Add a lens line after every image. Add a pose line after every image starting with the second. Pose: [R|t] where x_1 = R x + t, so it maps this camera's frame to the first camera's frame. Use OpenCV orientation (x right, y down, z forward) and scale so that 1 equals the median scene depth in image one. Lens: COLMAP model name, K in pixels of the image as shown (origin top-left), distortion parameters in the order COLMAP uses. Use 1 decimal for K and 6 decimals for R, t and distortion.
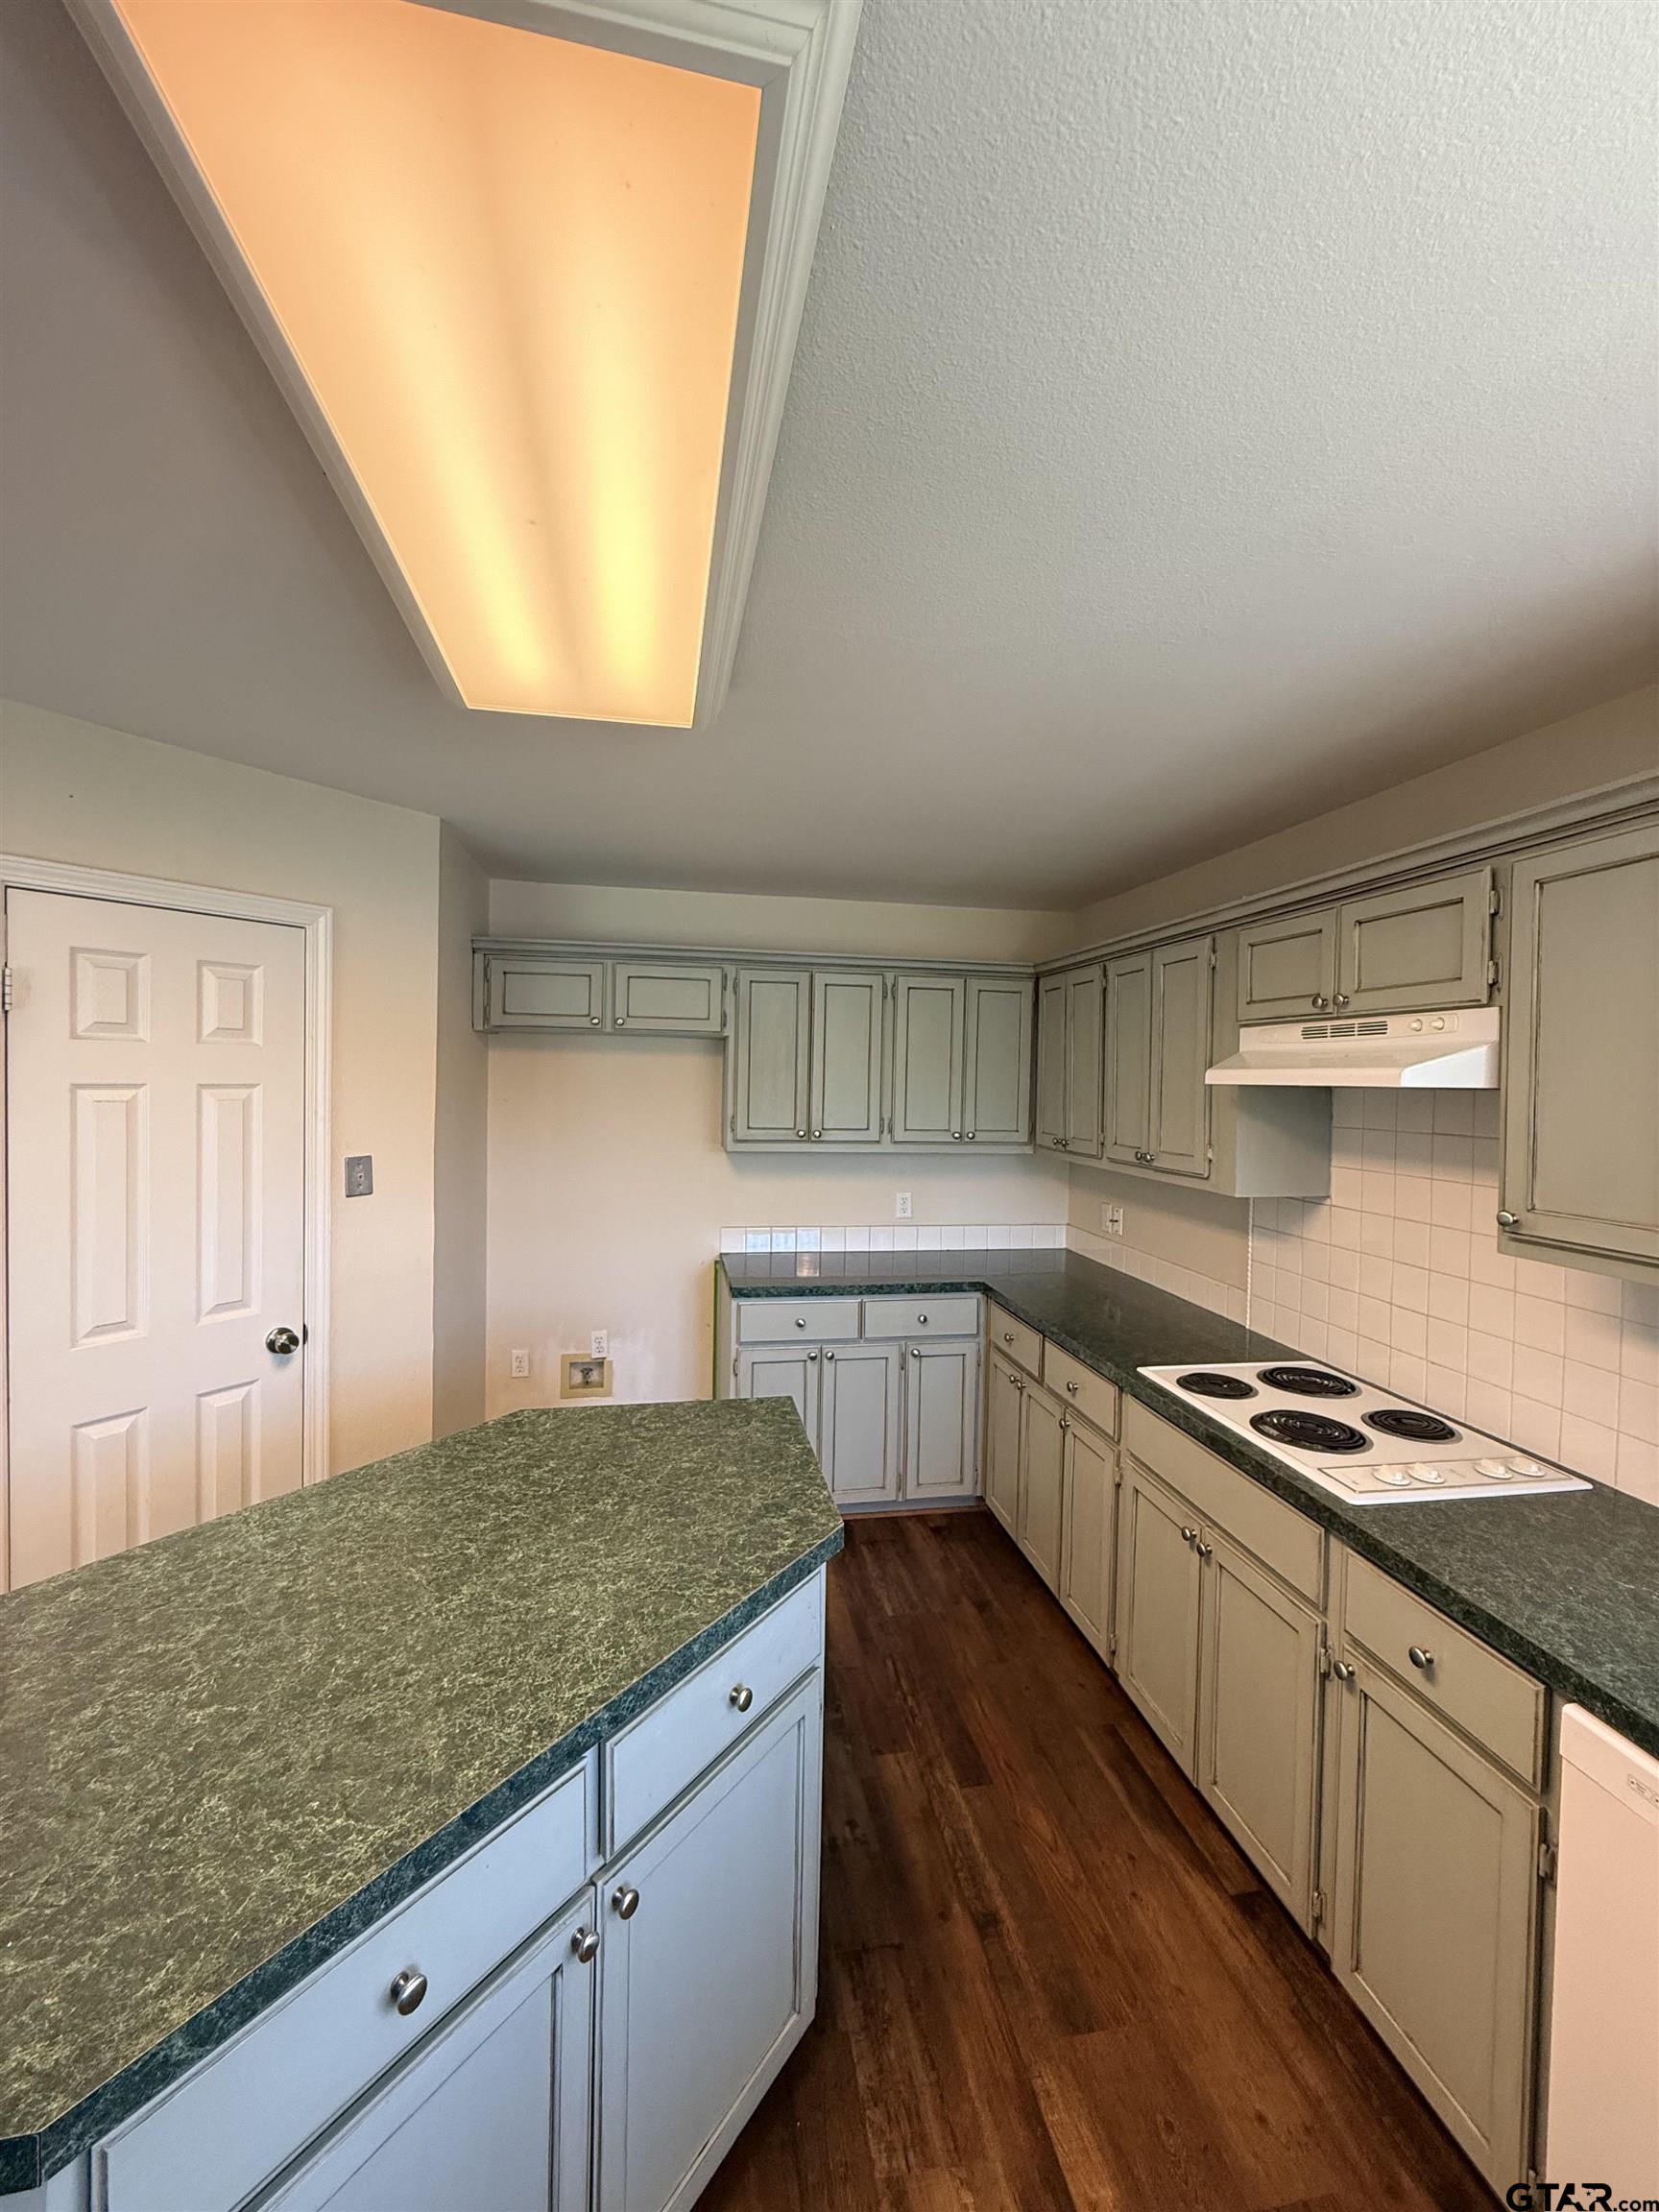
lens RADIAL K [[882.1, 0, 831.8], [0, 882.1, 1096.3], [0, 0, 1]] dist [0.001181, -0.000172]
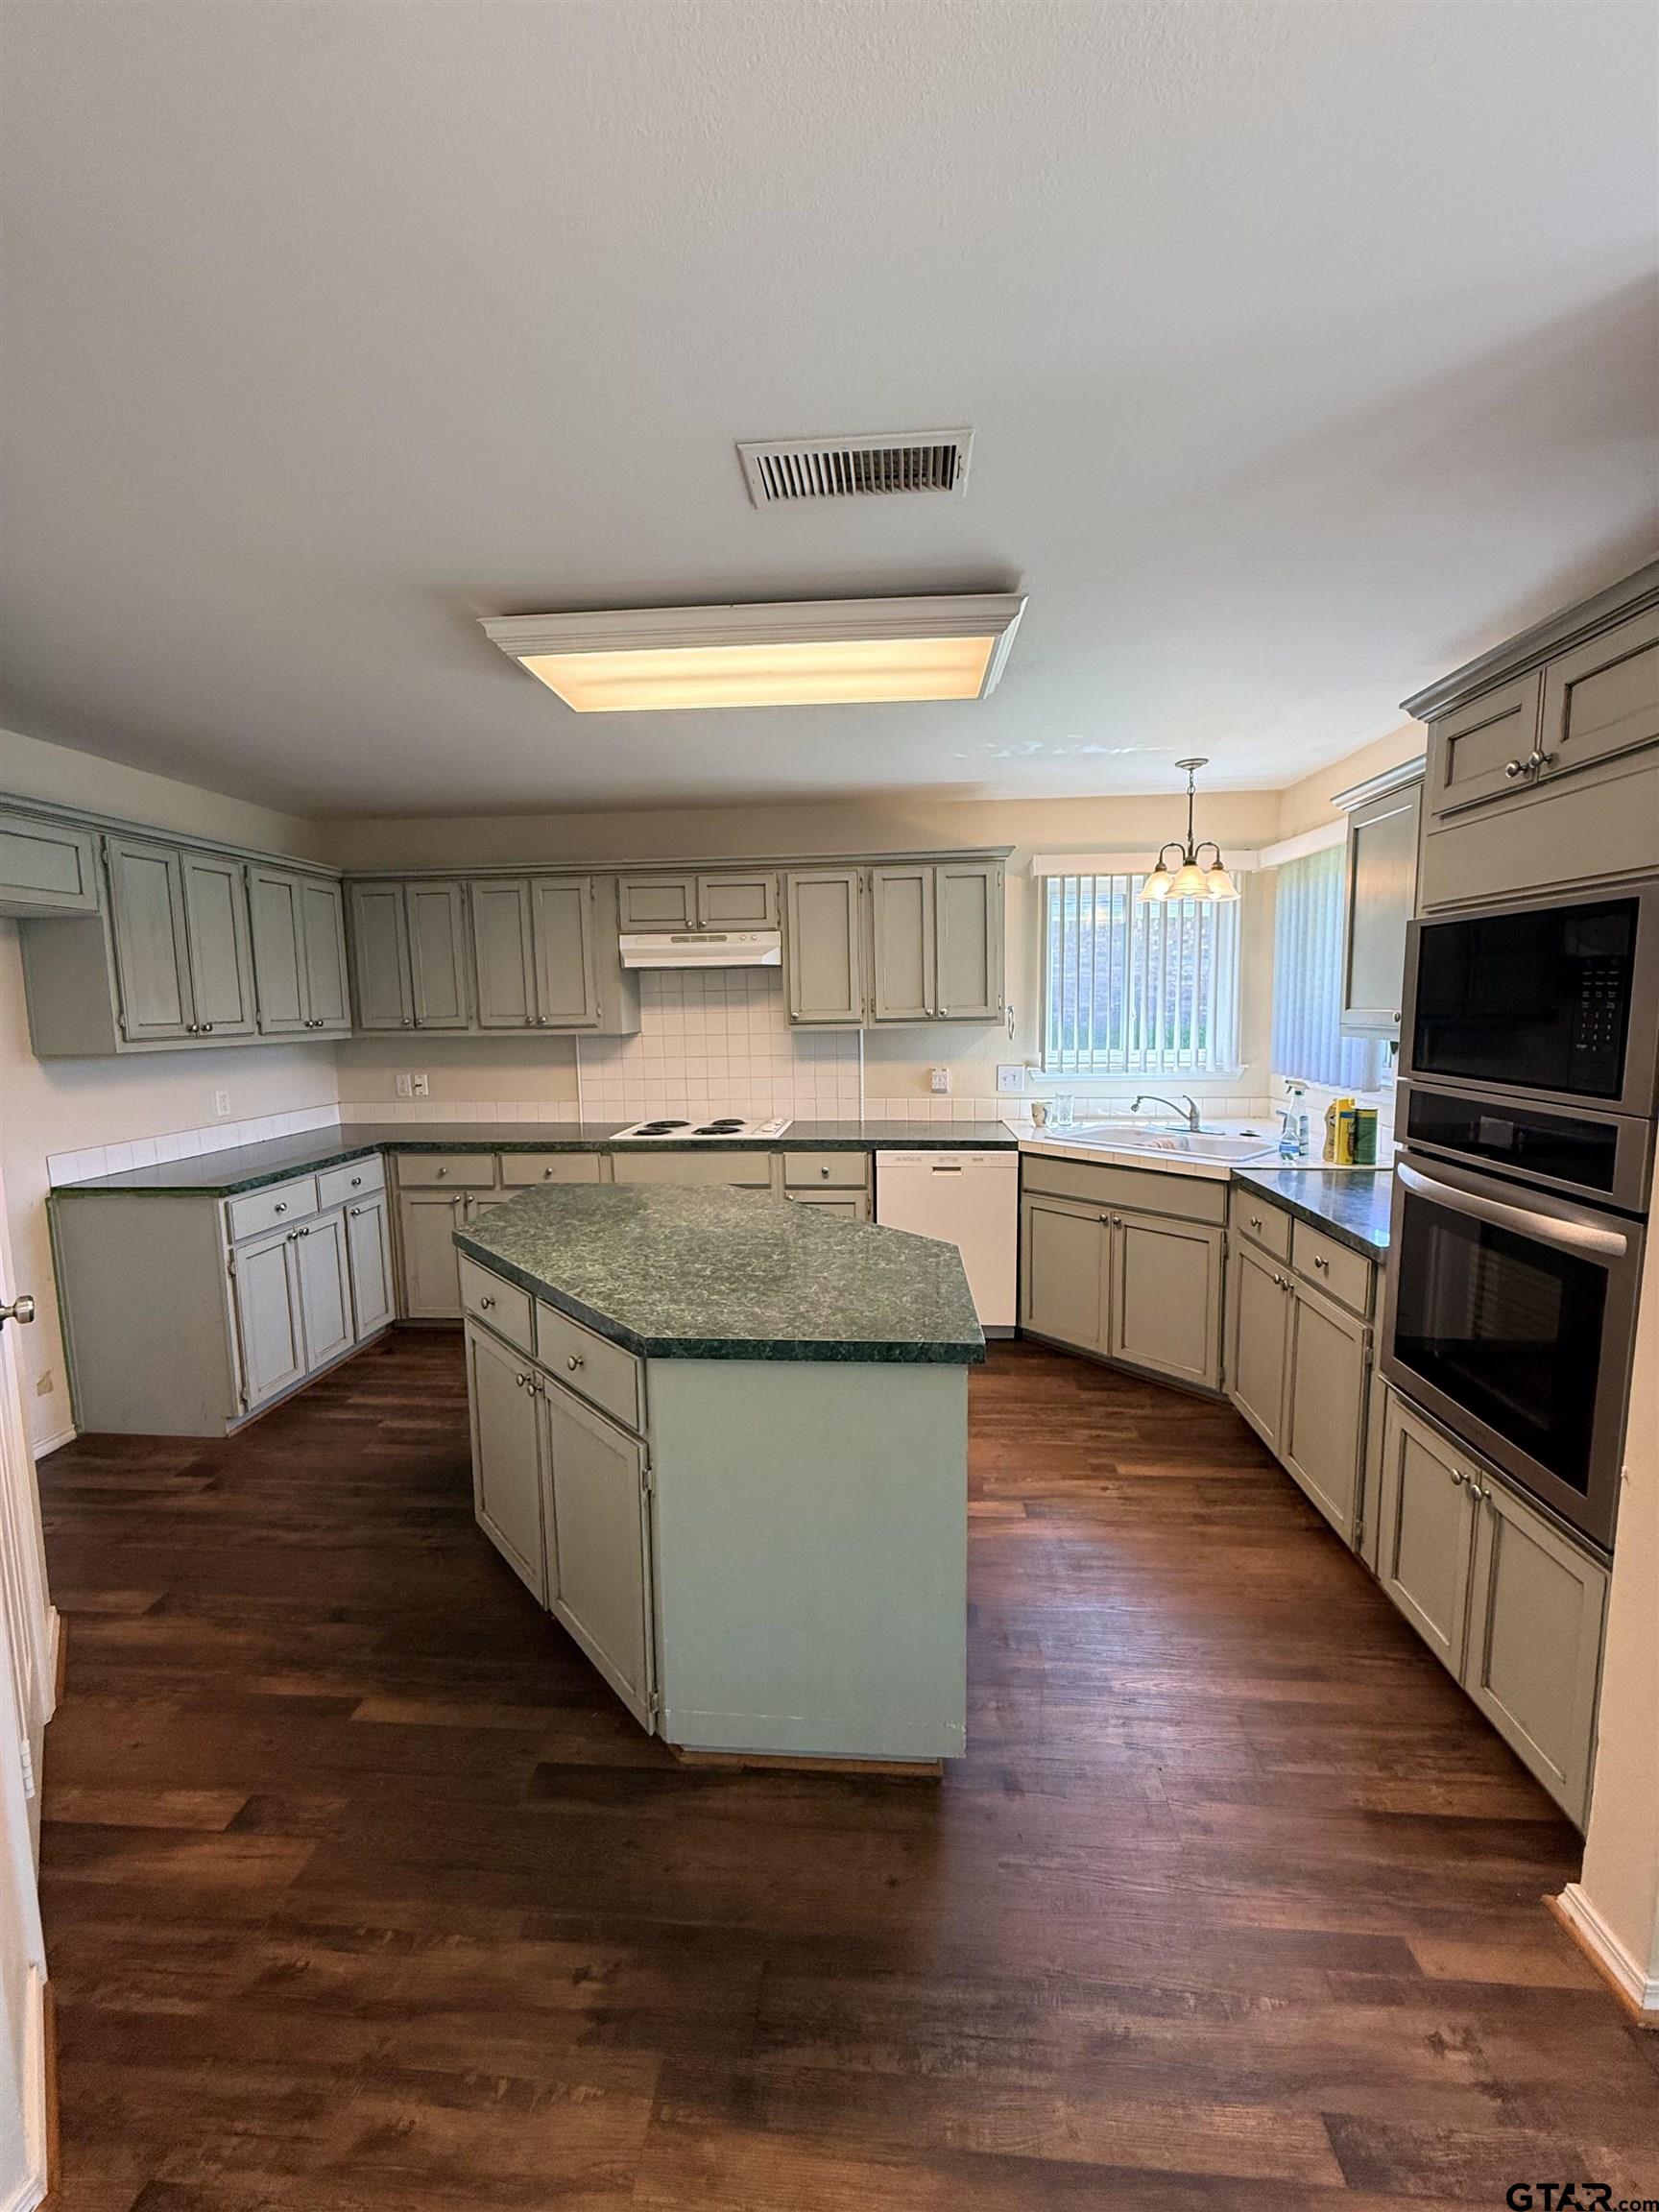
lens RADIAL K [[882.1, 0, 830.2], [0, 882.1, 1099.0], [0, 0, 1]] dist [0.001181, -0.000172]
pose [[0.256278, -0.132202, 0.957520, -0.969405], [0.042619, 0.991185, 0.125443, 0.035533], [-0.965663, 0.008660, 0.259654, 0.134138]]
